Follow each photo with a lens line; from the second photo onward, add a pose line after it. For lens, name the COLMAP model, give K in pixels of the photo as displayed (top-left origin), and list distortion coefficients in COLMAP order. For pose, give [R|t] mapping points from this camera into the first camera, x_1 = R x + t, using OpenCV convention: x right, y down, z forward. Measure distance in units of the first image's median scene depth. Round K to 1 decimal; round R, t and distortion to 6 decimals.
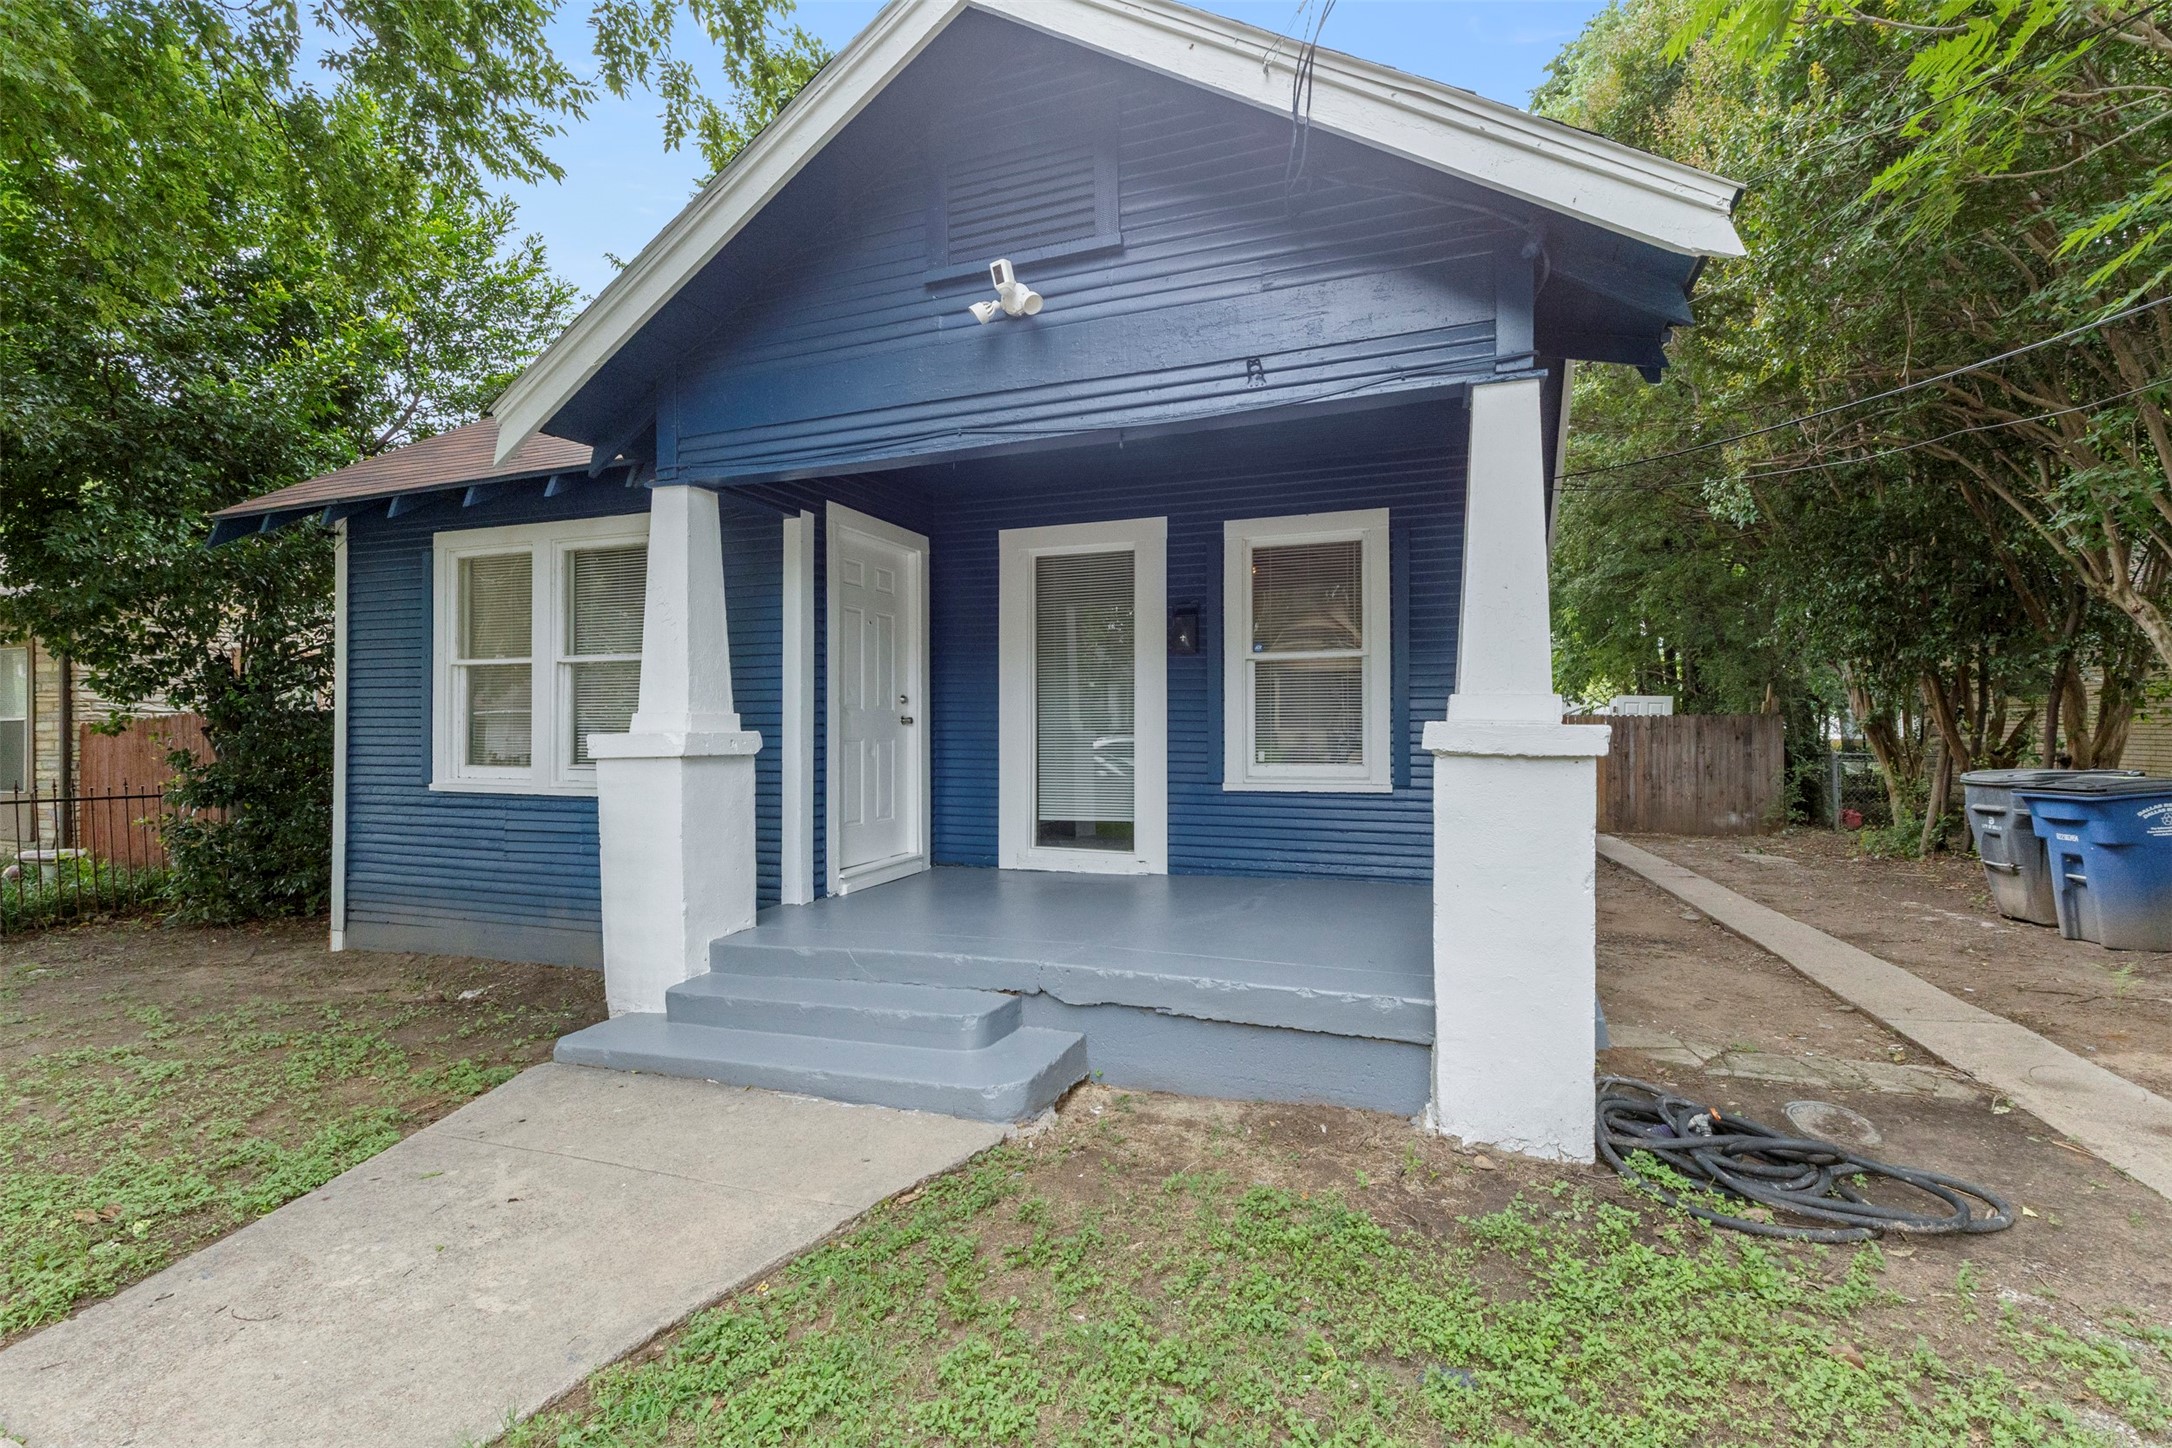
lens RADIAL K [[970.1, 0, 1087.4], [0, 970.1, 710.2], [0, 0, 1]] dist [0.010340, -0.003069]
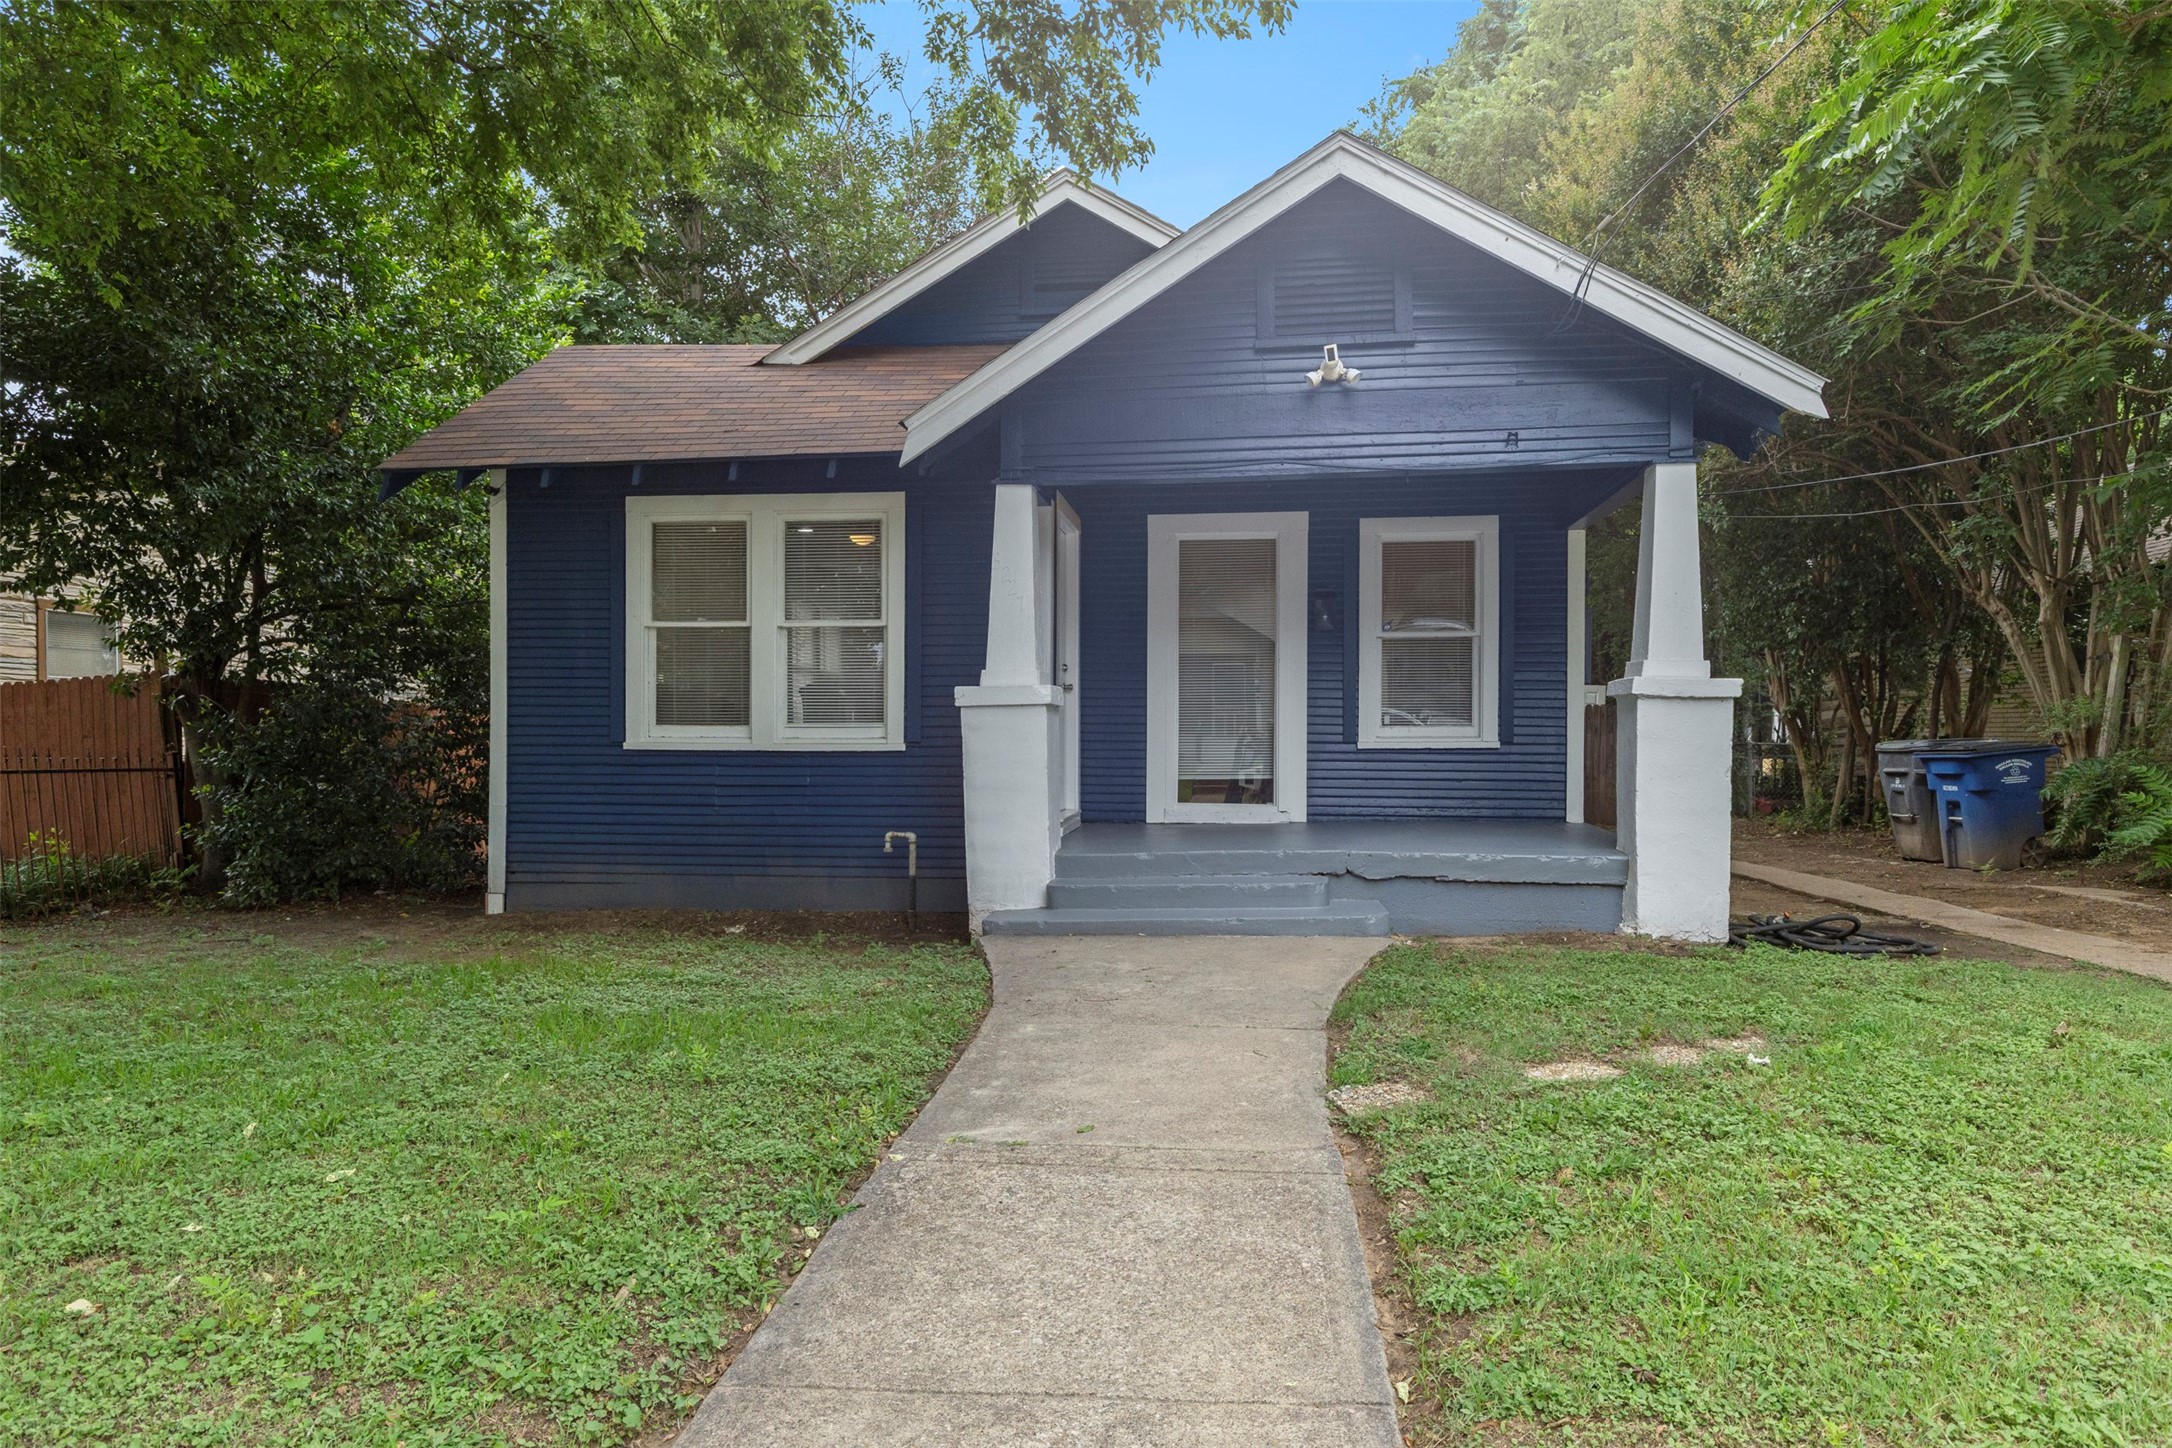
lens RADIAL K [[1336.5, 0, 1082.1], [0, 1336.5, 728.0], [0, 0, 1]] dist [0.003522, 0.005113]
pose [[0.974661, 0.004979, 0.223632, -0.521964], [-0.007937, 0.999892, 0.012331, 0.038981], [-0.223547, -0.013793, 0.974596, -0.476864]]
